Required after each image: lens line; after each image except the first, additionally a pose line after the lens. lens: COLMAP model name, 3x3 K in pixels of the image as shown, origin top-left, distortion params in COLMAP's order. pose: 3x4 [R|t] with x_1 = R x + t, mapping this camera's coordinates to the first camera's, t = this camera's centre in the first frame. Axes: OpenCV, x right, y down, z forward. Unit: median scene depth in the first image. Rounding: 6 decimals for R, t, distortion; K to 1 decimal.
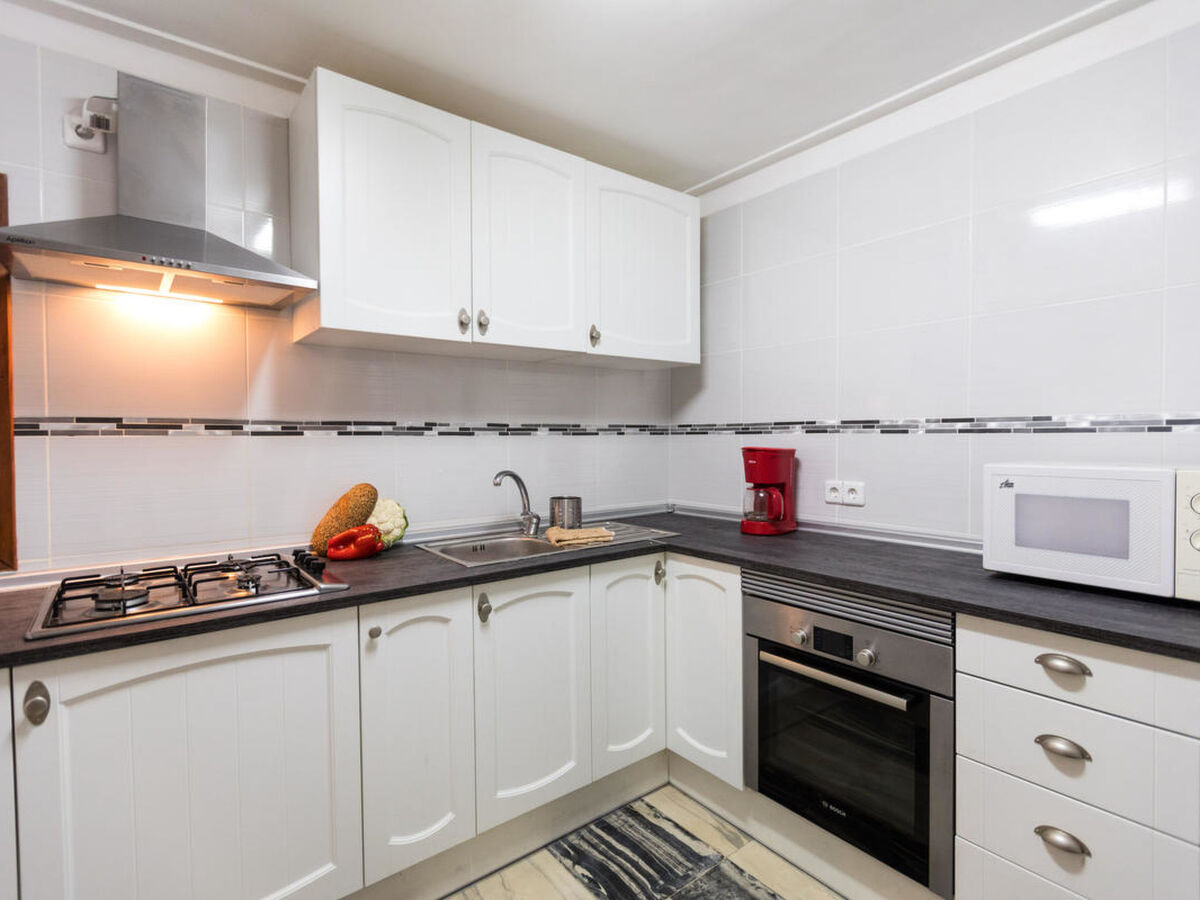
lens RADIAL K [[597.5, 0, 600.0], [0, 597.5, 450.0], [0, 0, 1]] dist [0.001125, 0.000581]
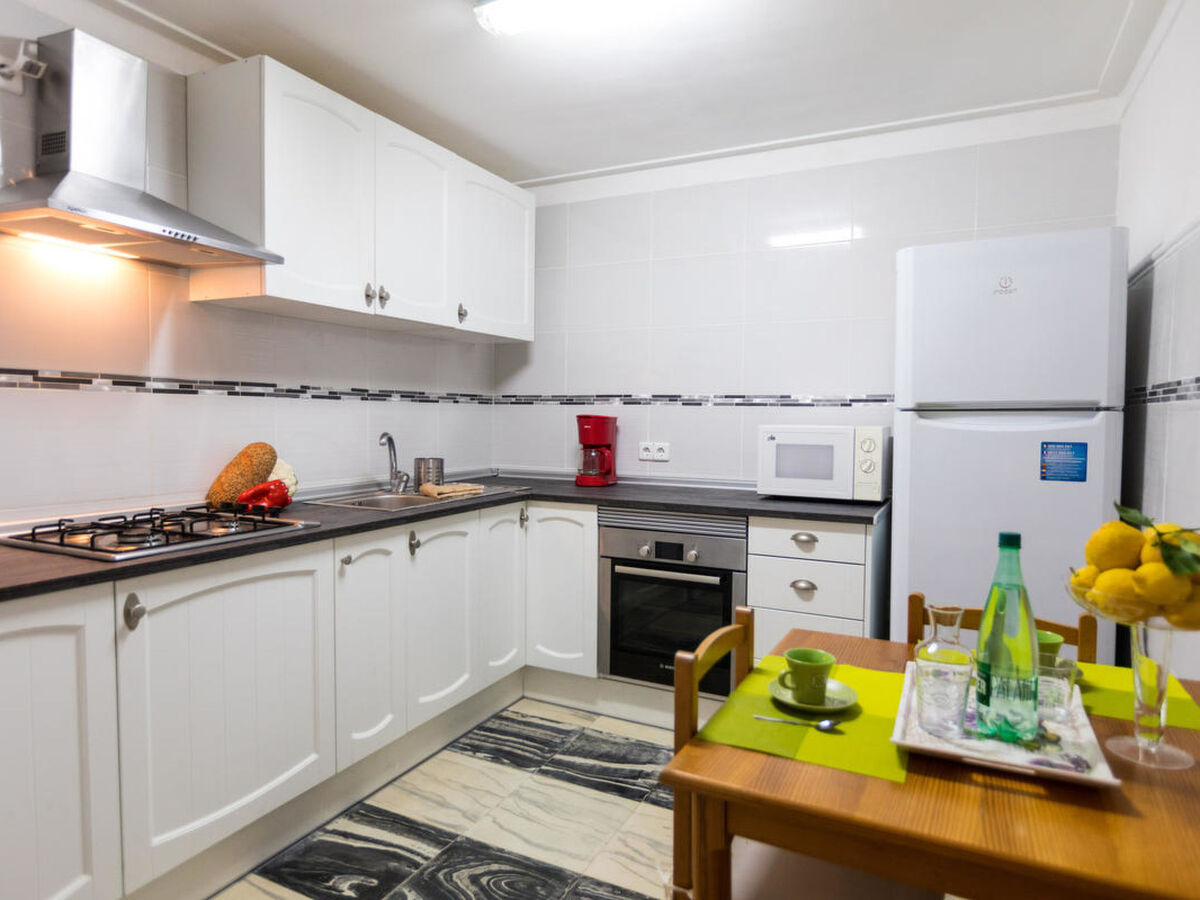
lens RADIAL K [[709.9, 0, 600.0], [0, 709.9, 450.0], [0, 0, 1]] dist [-0.001238, -0.000164]
pose [[0.904917, -0.005062, 0.425558, -0.389947], [-0.007047, 0.999614, 0.026875, 0.032316], [-0.425530, -0.027319, 0.904532, -0.368451]]
